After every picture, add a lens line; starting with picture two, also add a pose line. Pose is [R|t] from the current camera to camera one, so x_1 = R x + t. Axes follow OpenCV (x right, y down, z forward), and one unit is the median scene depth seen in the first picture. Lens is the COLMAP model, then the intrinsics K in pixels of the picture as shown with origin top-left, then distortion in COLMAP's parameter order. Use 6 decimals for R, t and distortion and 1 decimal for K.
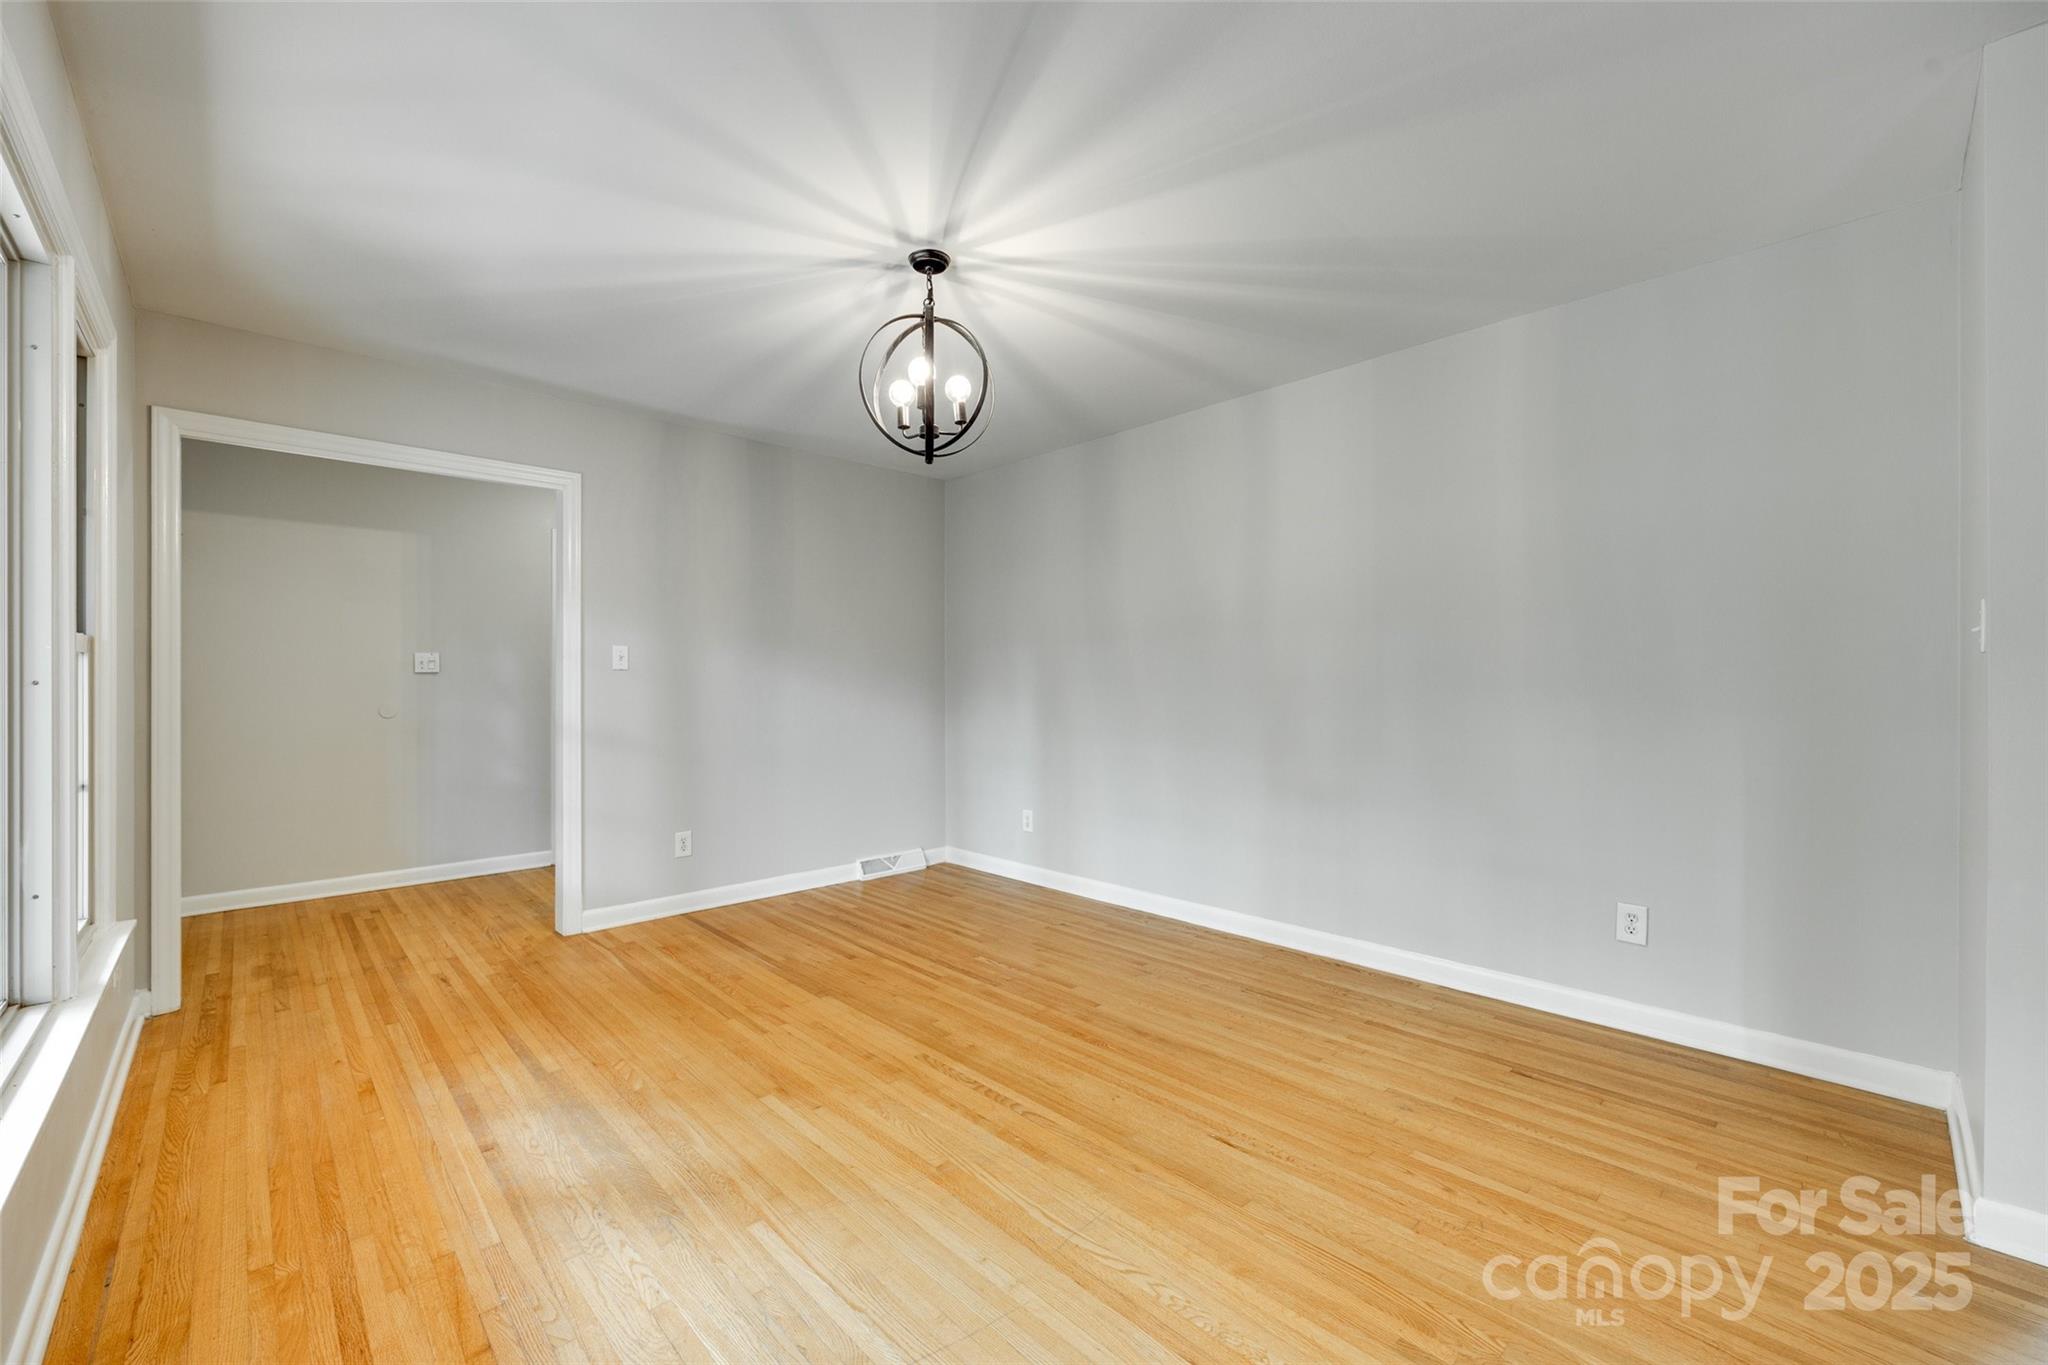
lens RADIAL K [[817.0, 0, 1025.4], [0, 817.0, 685.5], [0, 0, 1]] dist [-0.016299, 0.000071]
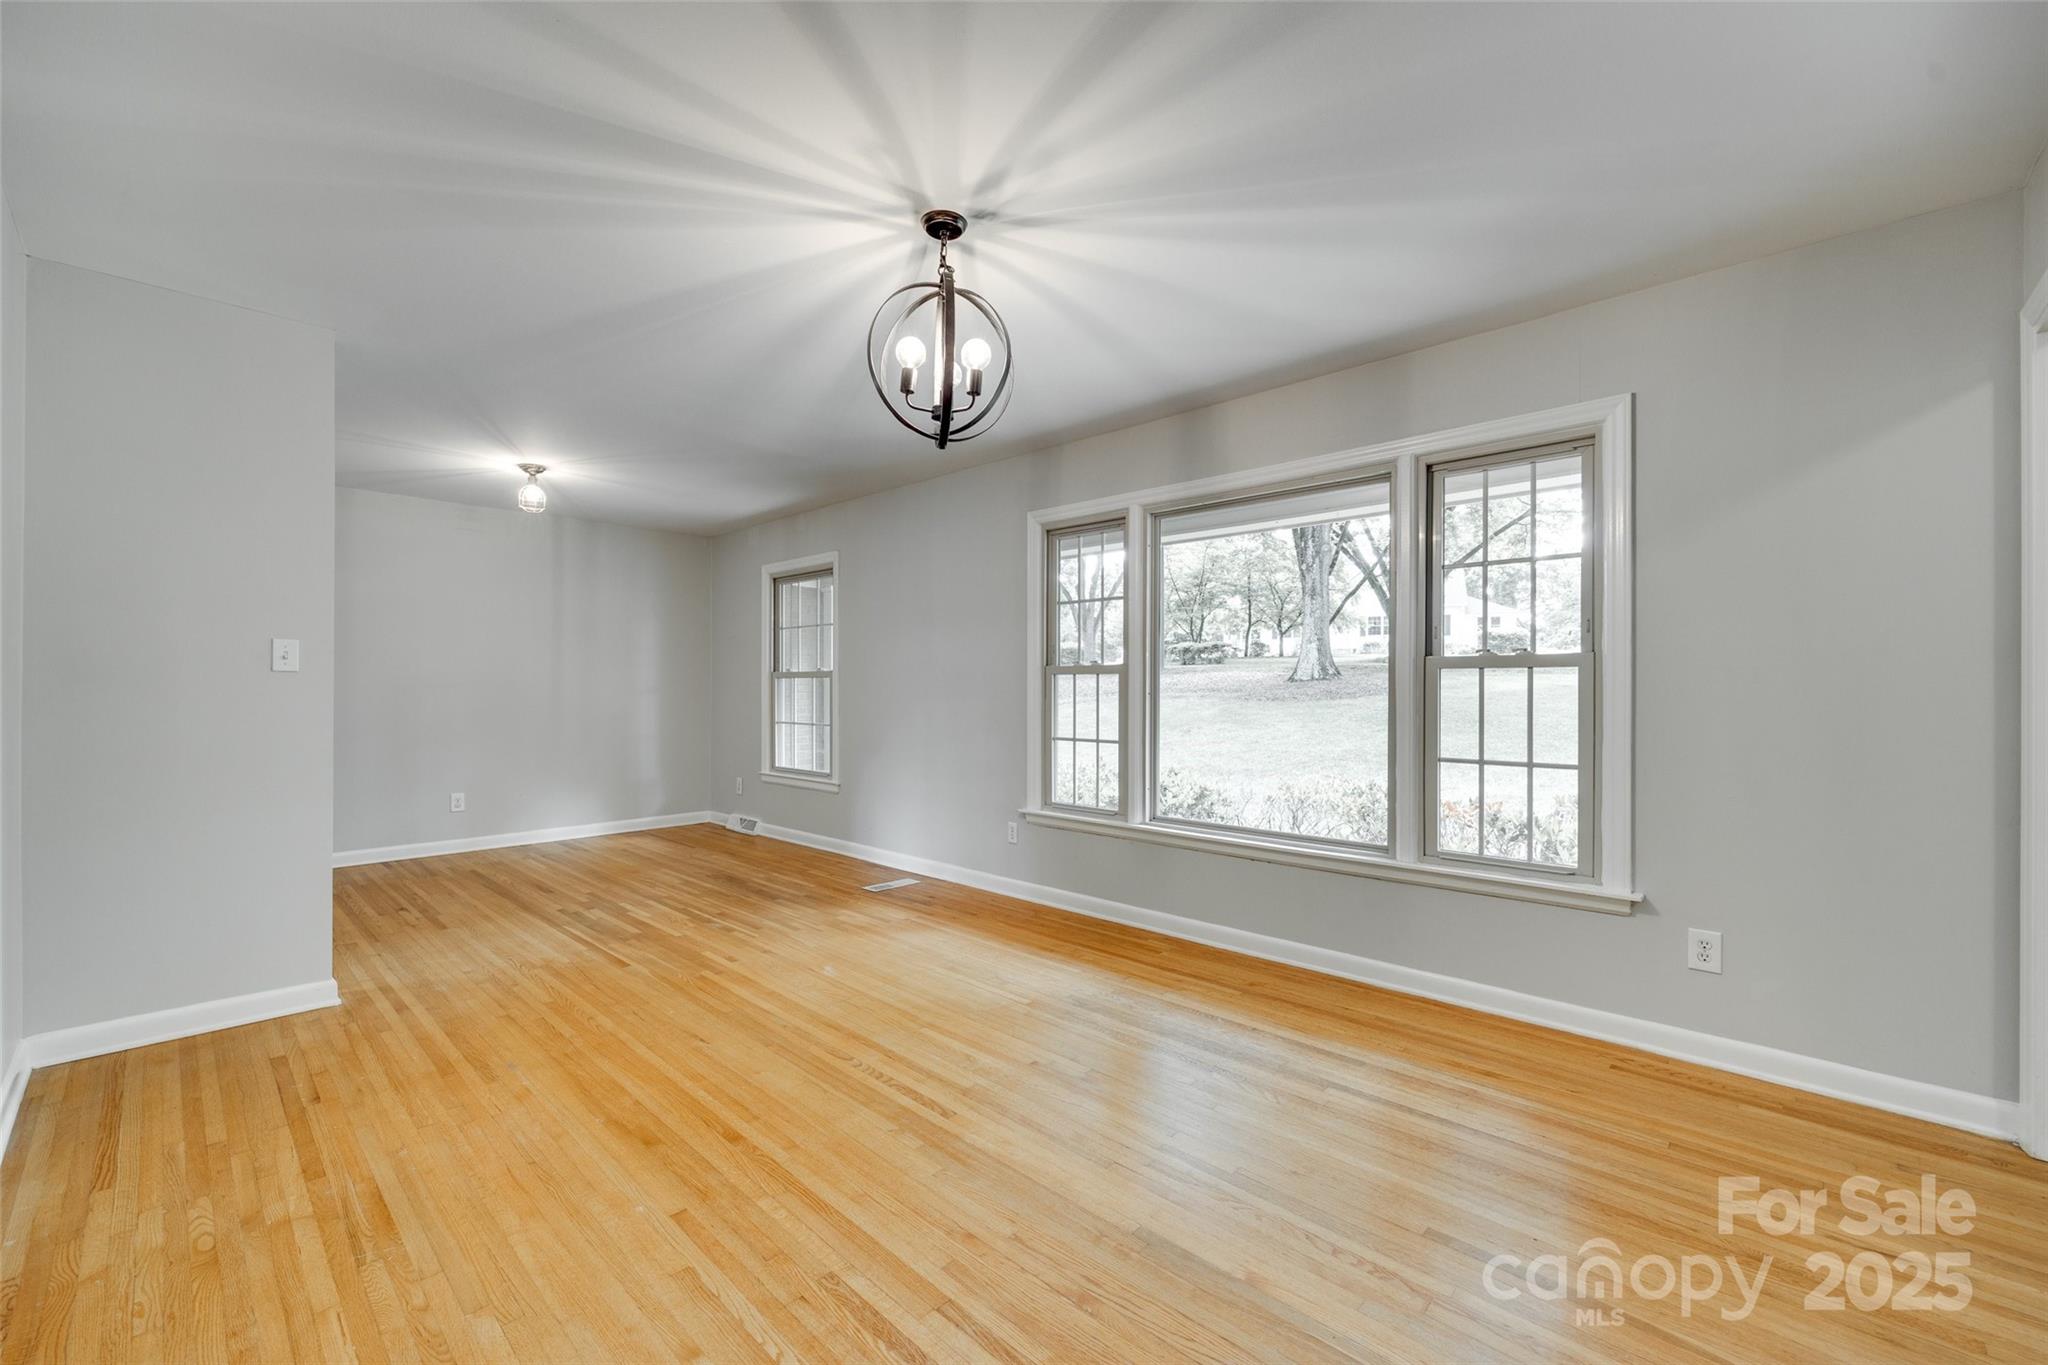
lens RADIAL K [[817.0, 0, 1038.4], [0, 817.0, 670.3], [0, 0, 1]] dist [-0.016299, 0.000071]
pose [[-0.998034, -0.002191, -0.062644, -0.168083], [-0.000846, 0.999769, -0.021492, -0.006512], [0.062677, -0.021397, -0.997804, 1.905344]]
